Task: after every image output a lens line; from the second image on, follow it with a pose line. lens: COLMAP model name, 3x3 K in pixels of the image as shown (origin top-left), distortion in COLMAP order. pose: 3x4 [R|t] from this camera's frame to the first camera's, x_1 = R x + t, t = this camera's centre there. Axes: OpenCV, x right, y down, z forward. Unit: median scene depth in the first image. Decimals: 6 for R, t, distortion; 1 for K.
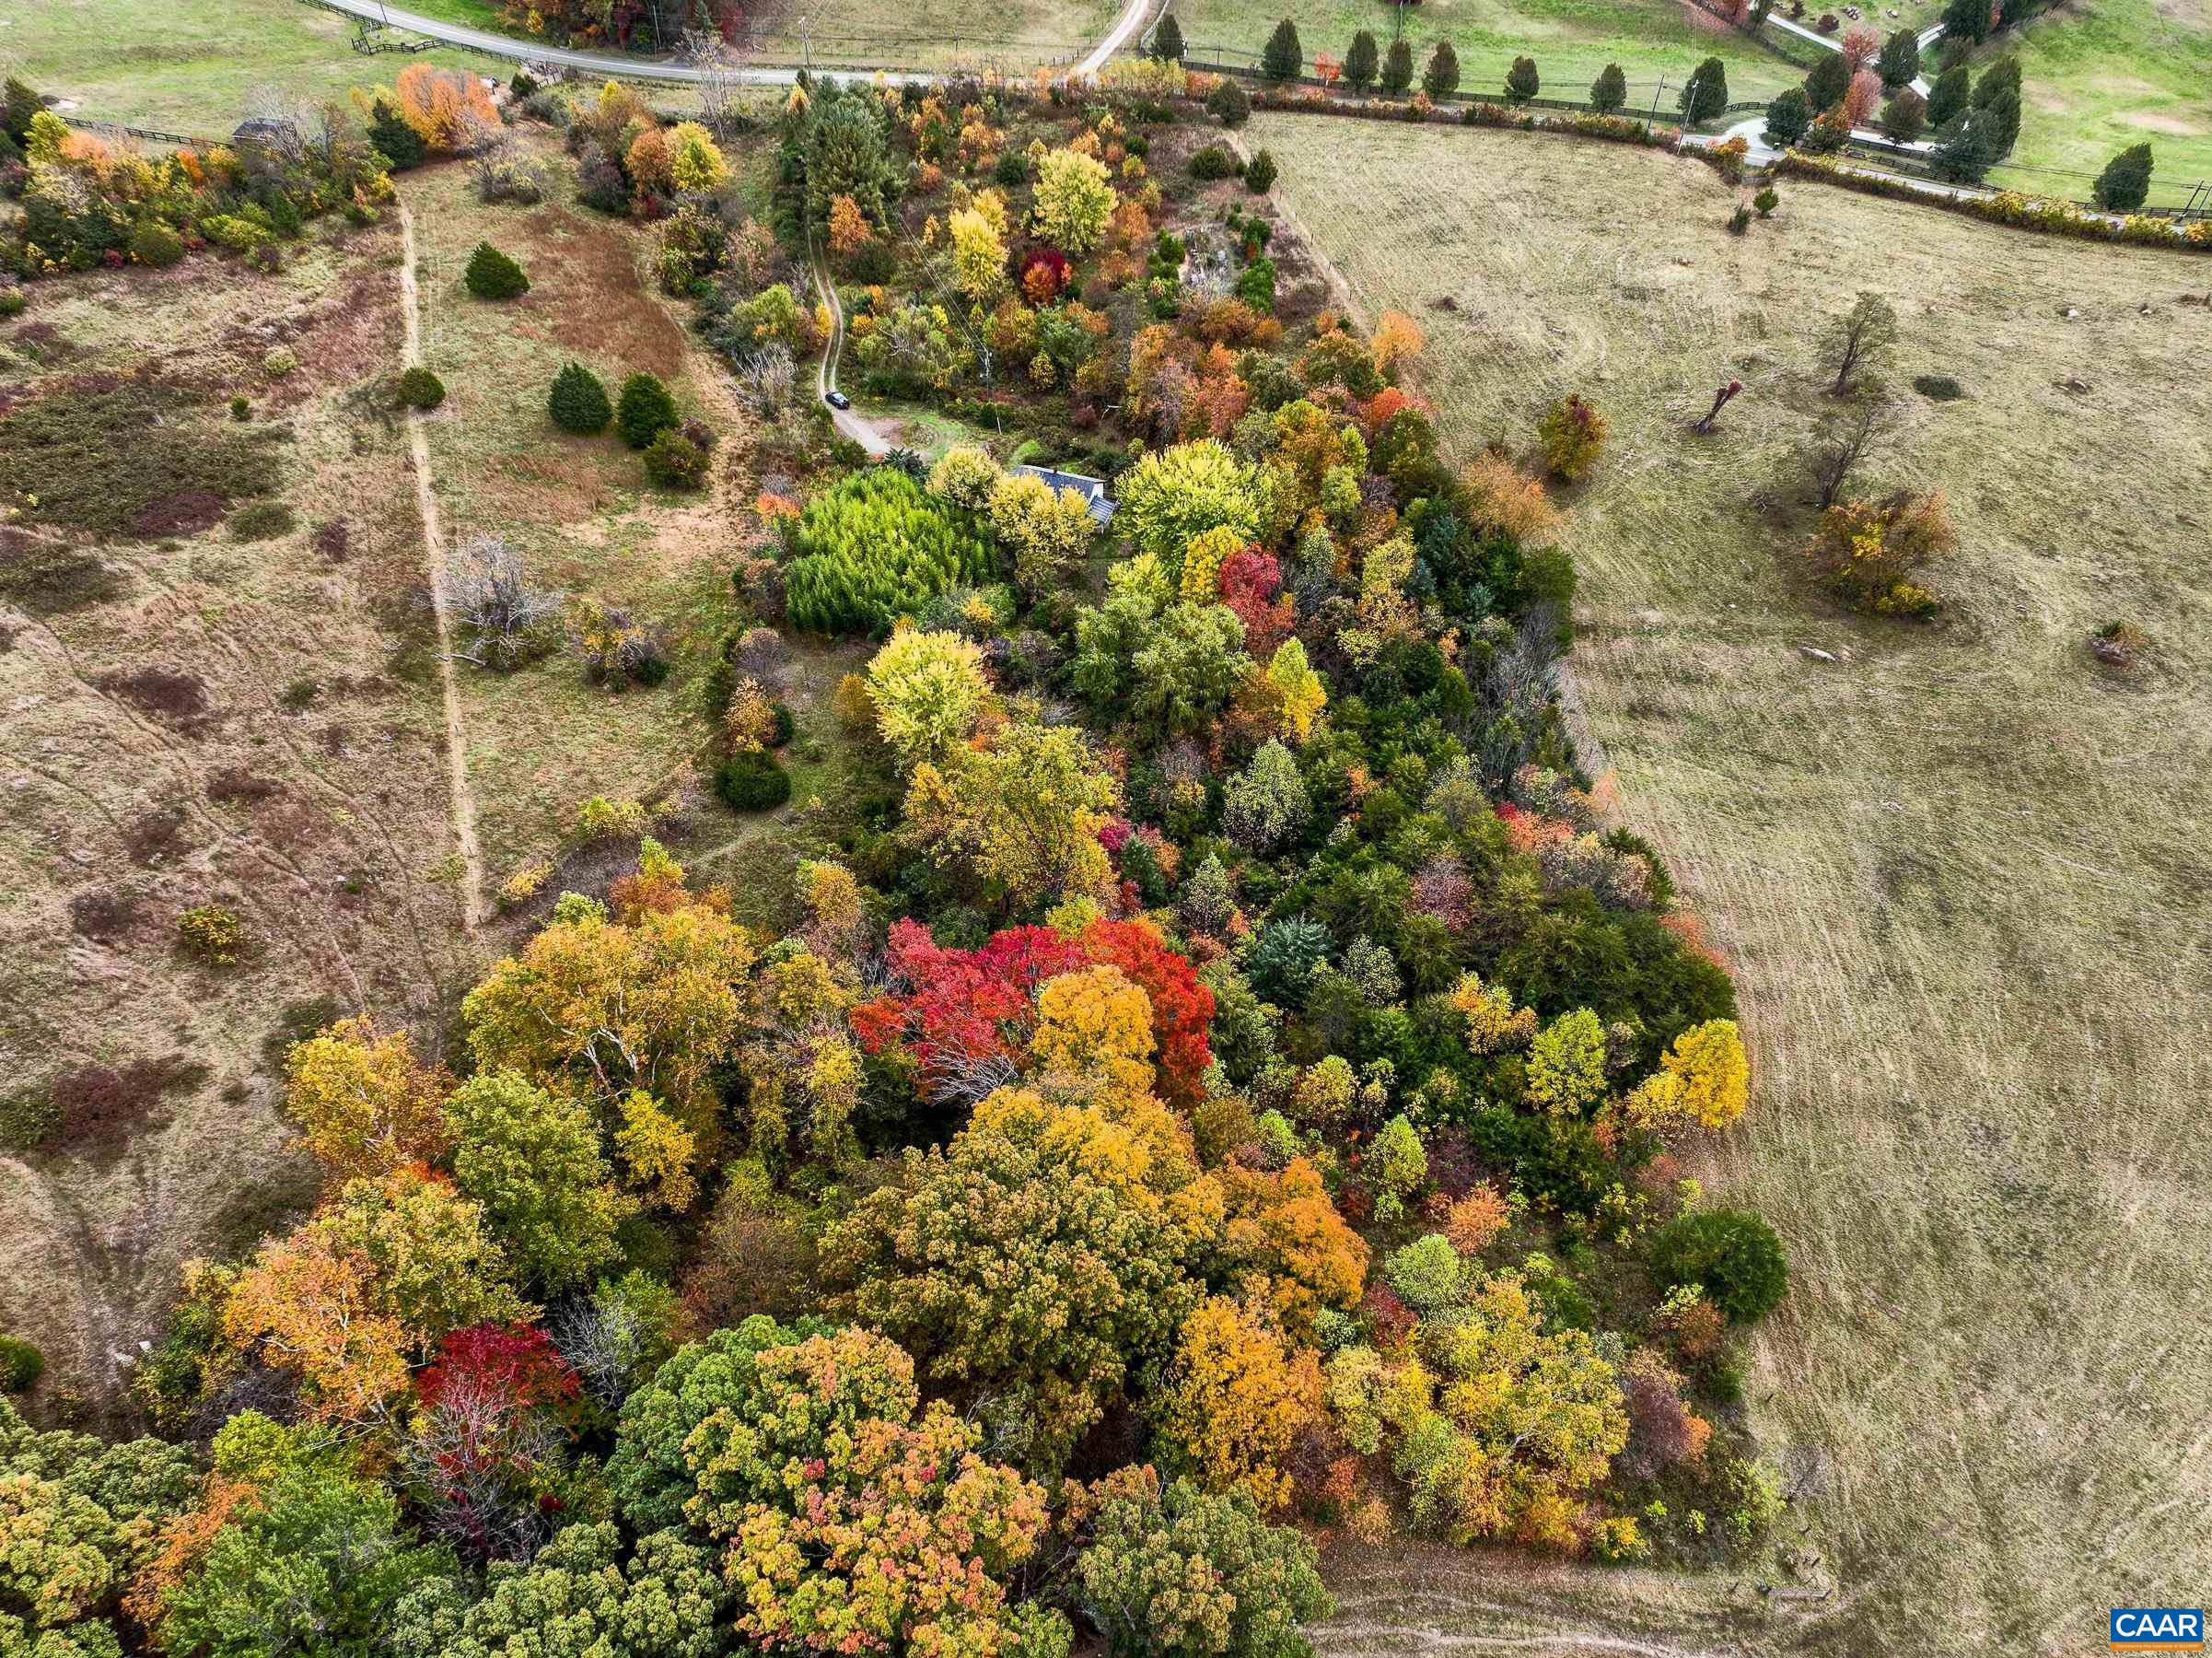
lens RADIAL K [[1574.1, 0, 1106.0], [0, 1574.1, 829.0], [0, 0, 1]] dist [0.002255, 0.012297]
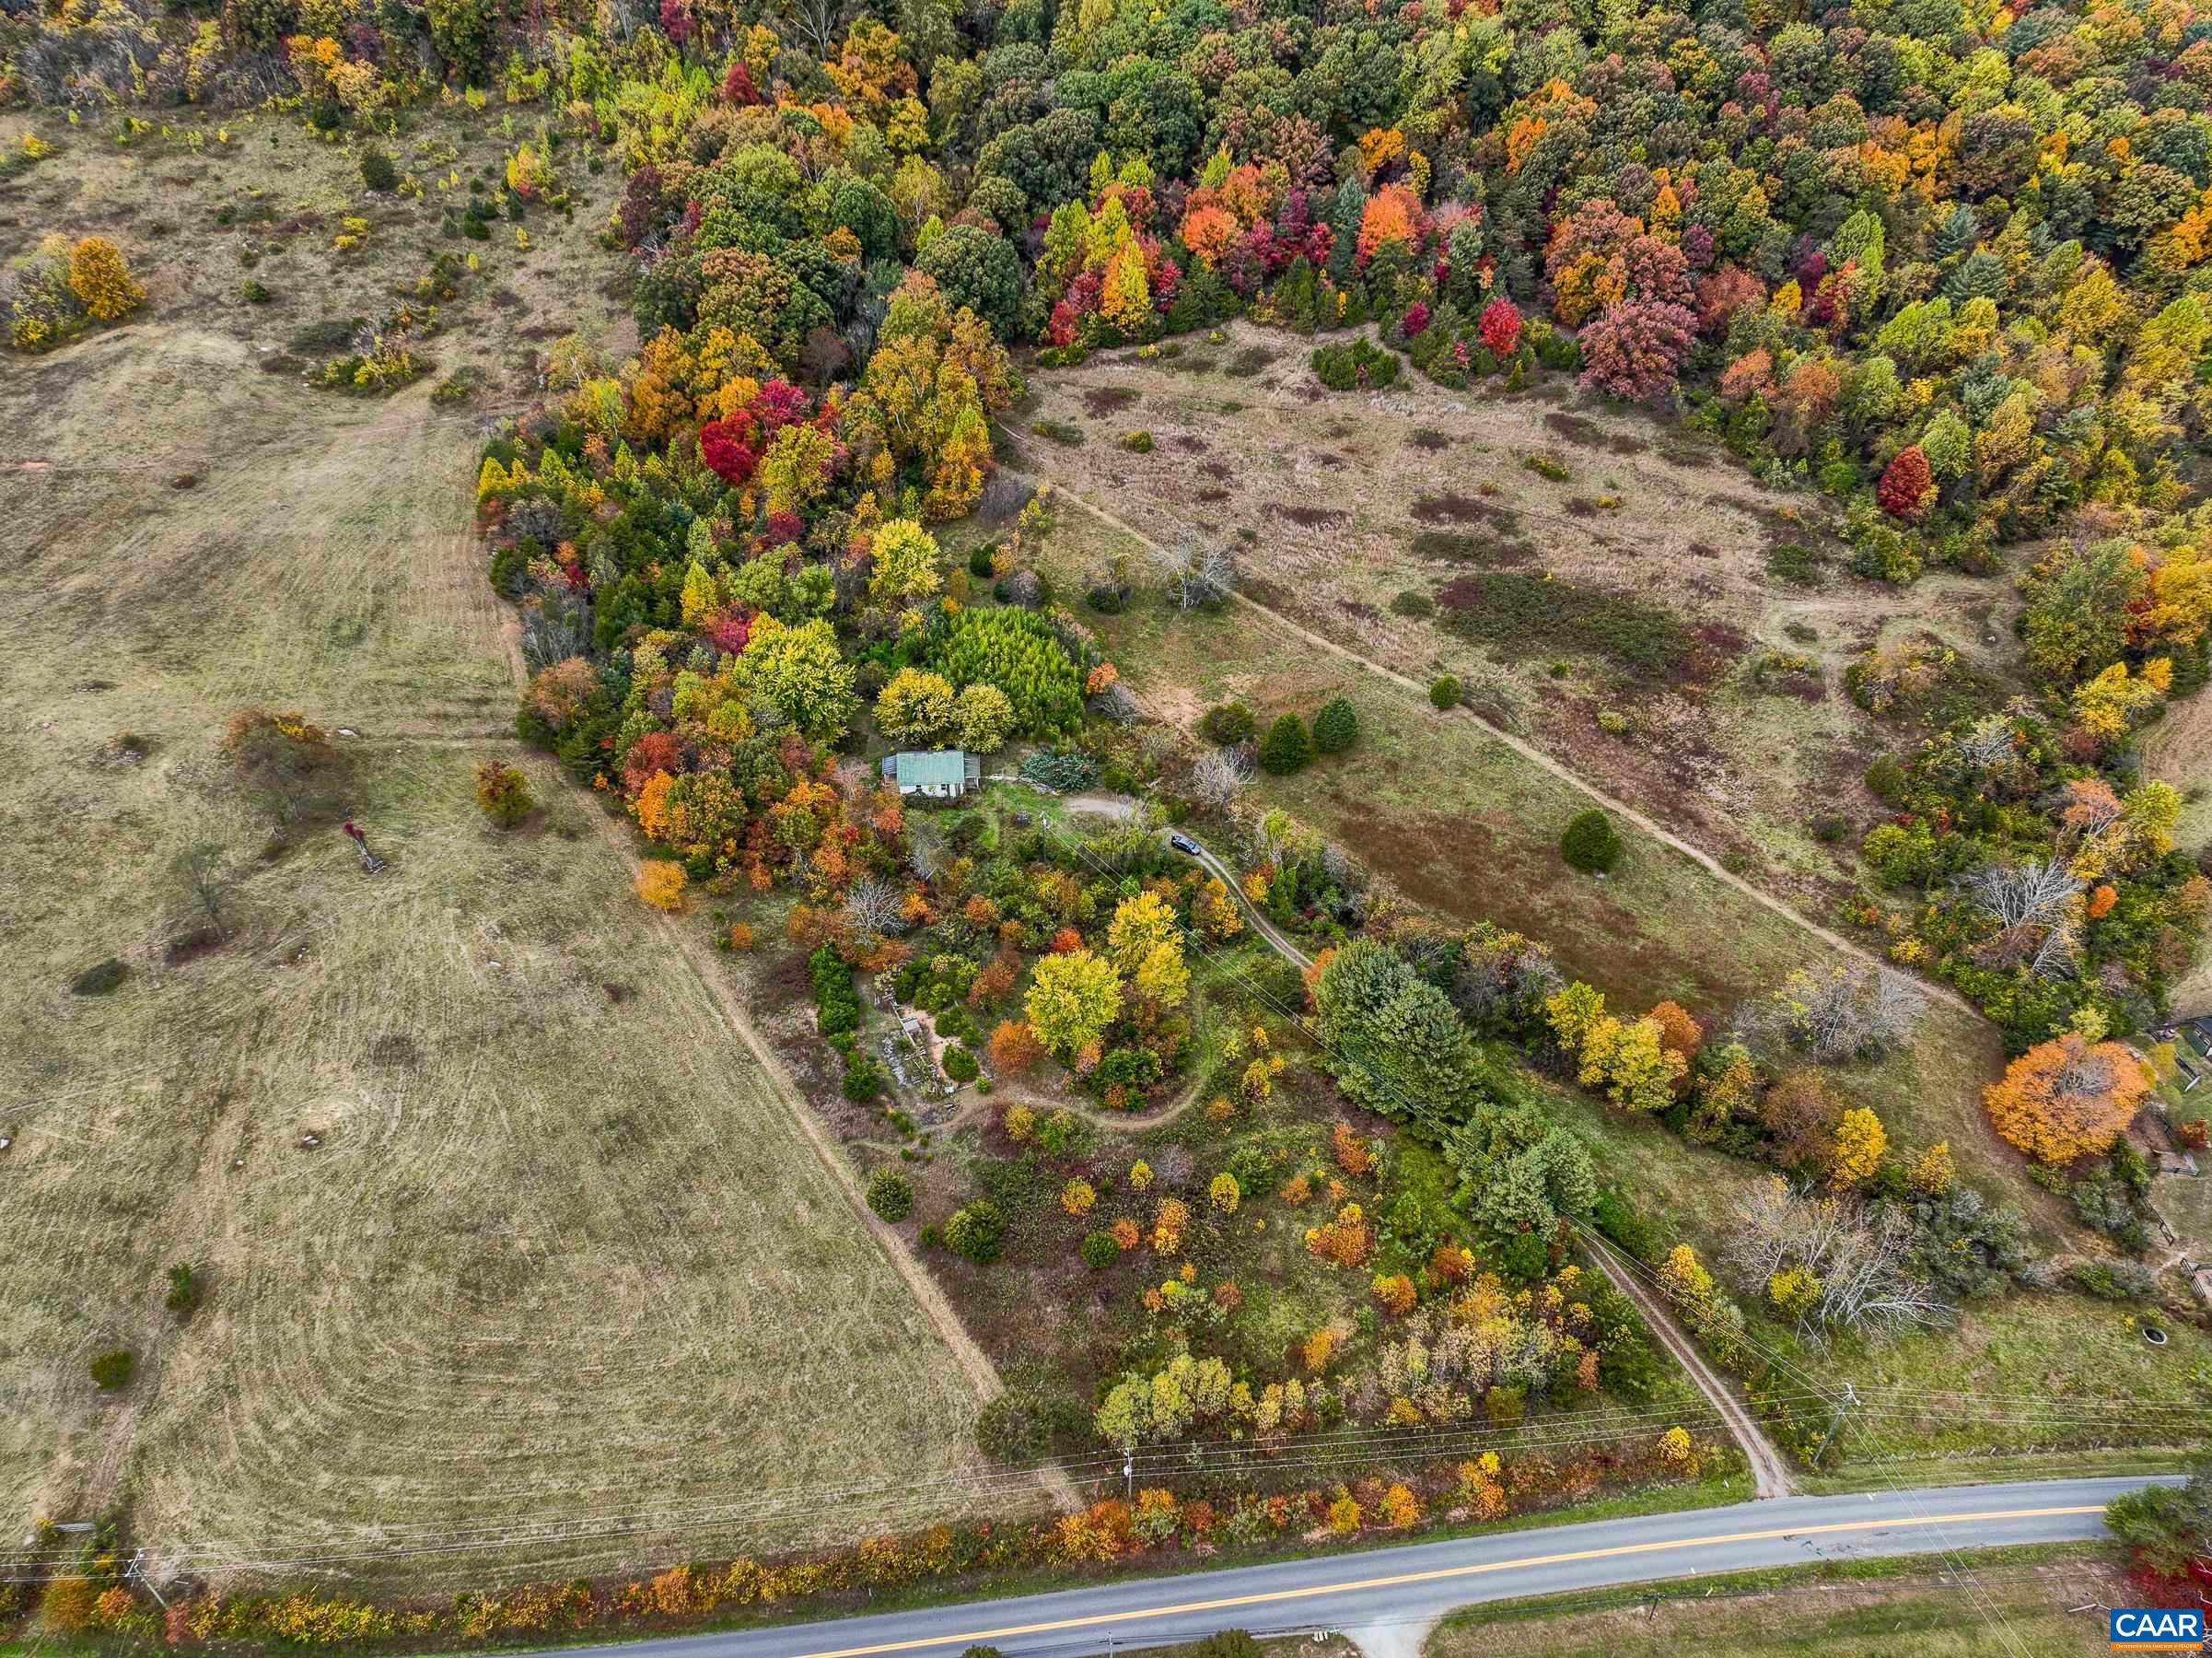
lens RADIAL K [[1574.1, 0, 1106.0], [0, 1574.1, 829.0], [0, 0, 1]] dist [0.002255, 0.012297]
pose [[-0.919118, 0.239844, -0.312565, 0.235796], [-0.292695, 0.115375, 0.949220, -1.403379], [0.263727, 0.963931, -0.035842, 1.099078]]
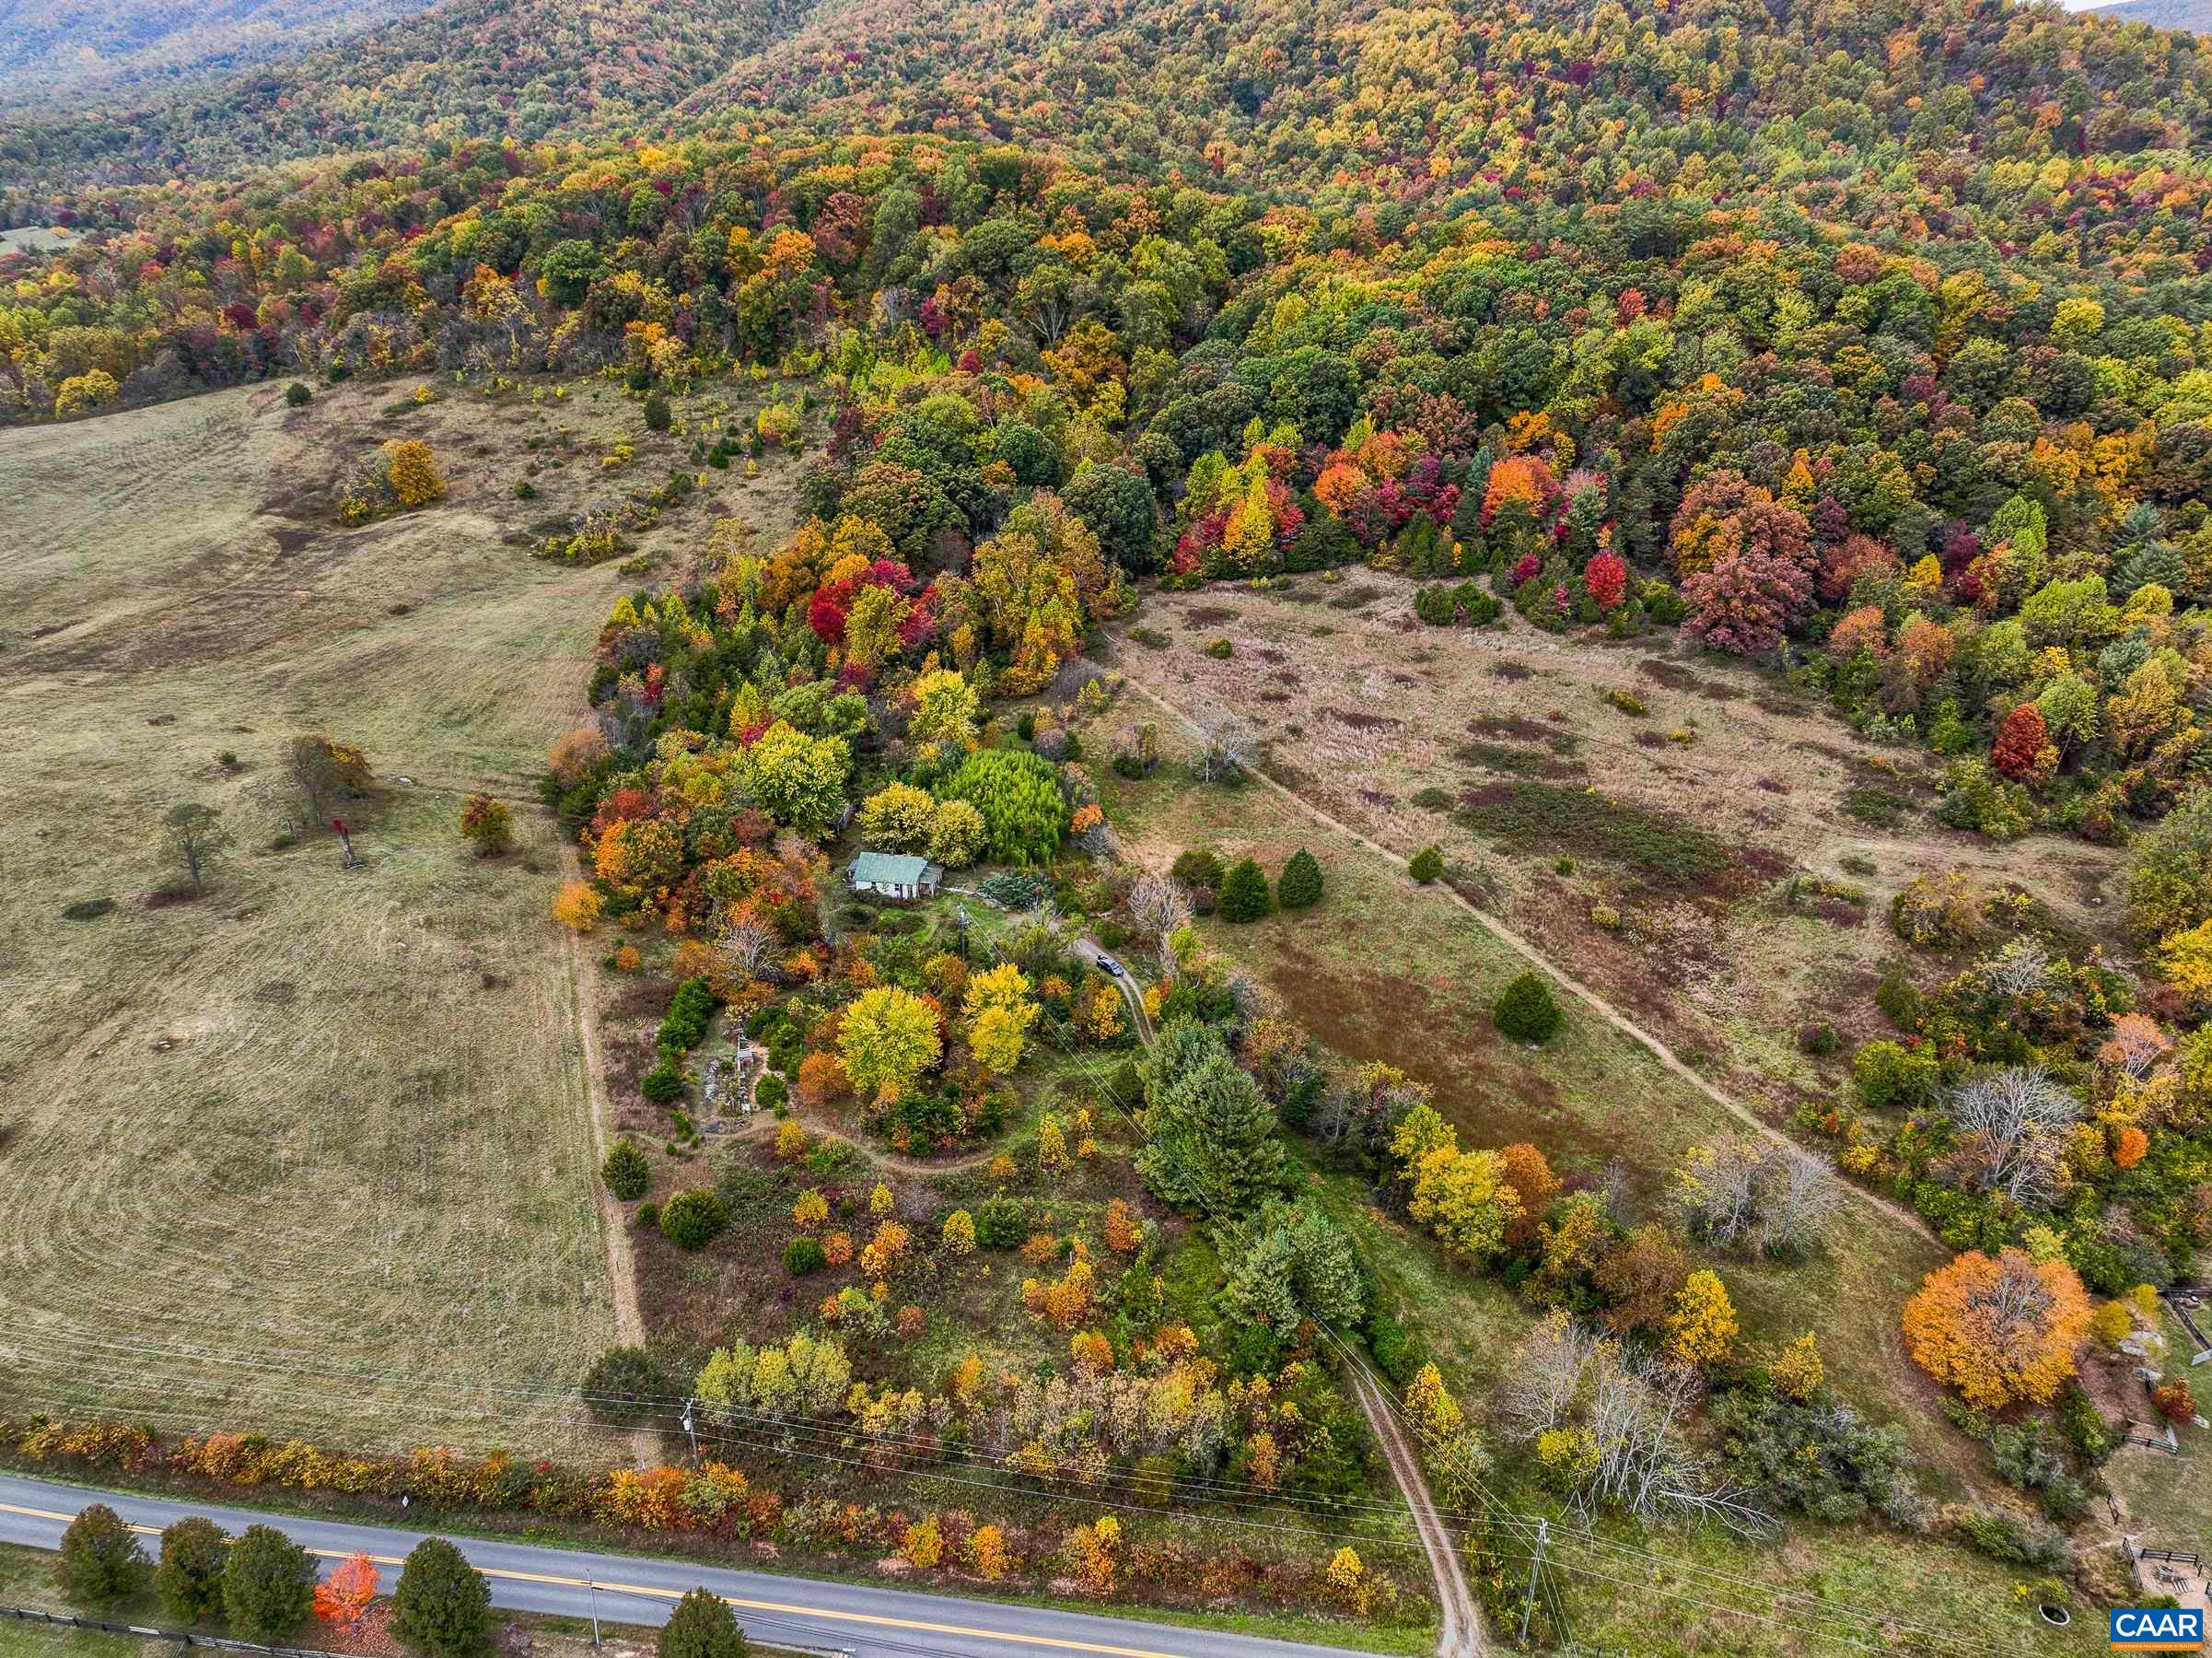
lens RADIAL K [[1574.1, 0, 1106.0], [0, 1574.1, 829.0], [0, 0, 1]] dist [0.002255, 0.012297]
pose [[-0.989030, 0.056100, -0.136645, -0.031611], [-0.111522, 0.322998, 0.939806, -1.416729], [0.096859, 0.944735, -0.313198, 1.351671]]
